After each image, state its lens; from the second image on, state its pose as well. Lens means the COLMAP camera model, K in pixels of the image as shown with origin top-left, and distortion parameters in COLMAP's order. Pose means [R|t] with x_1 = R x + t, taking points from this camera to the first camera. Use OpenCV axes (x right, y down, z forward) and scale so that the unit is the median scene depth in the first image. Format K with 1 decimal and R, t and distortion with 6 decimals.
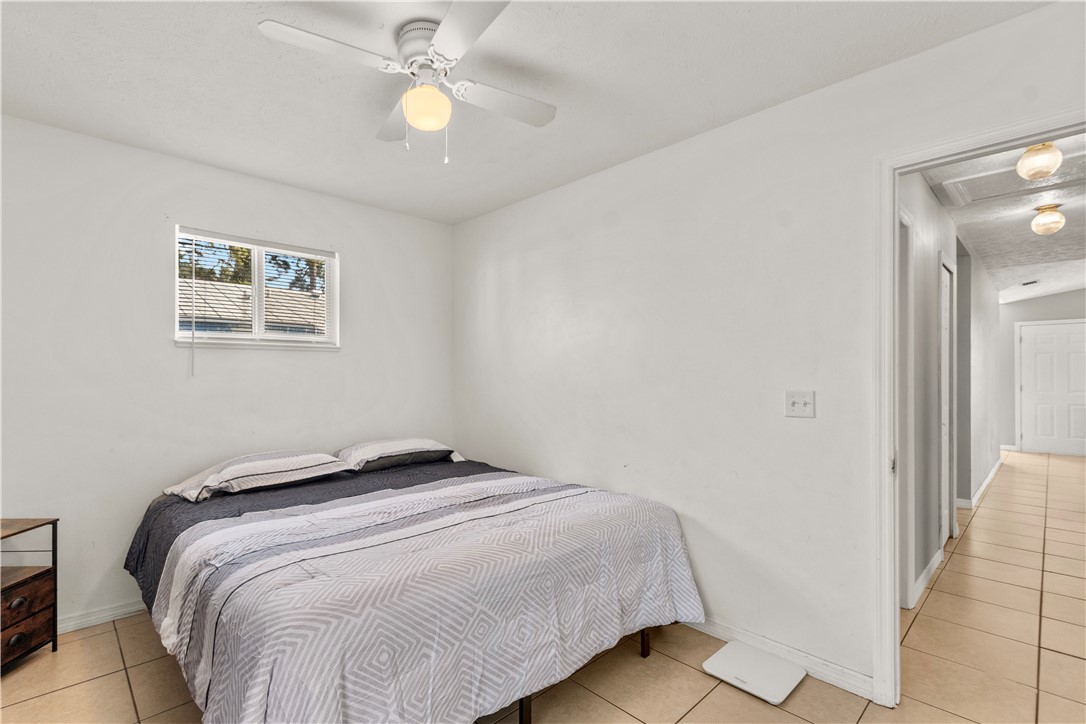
lens RADIAL K [[460.3, 0, 540.7], [0, 460.3, 369.9], [0, 0, 1]] dist [-0.016901, -0.000465]
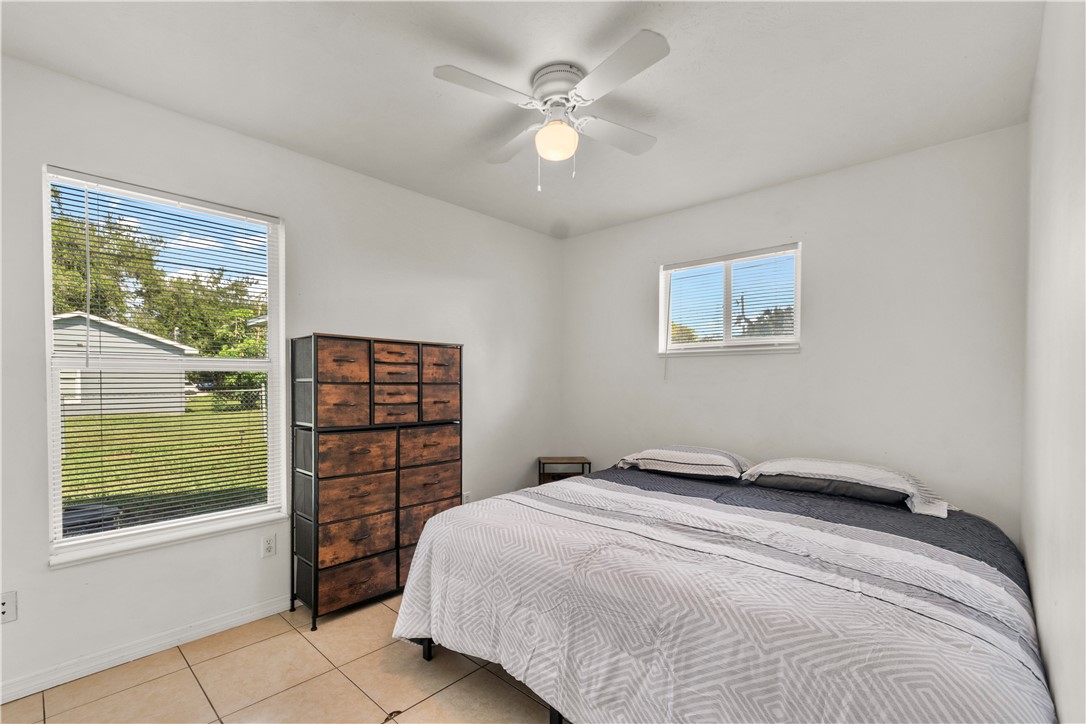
lens RADIAL K [[479.7, 0, 520.0], [0, 479.7, 377.6], [0, 0, 1]] dist [0.000283, -0.000175]
pose [[0.068488, 0.001469, -0.997651, 0.888095], [0.007243, 0.999972, 0.001969, 0.005578], [0.997626, -0.007360, 0.068476, 0.769999]]
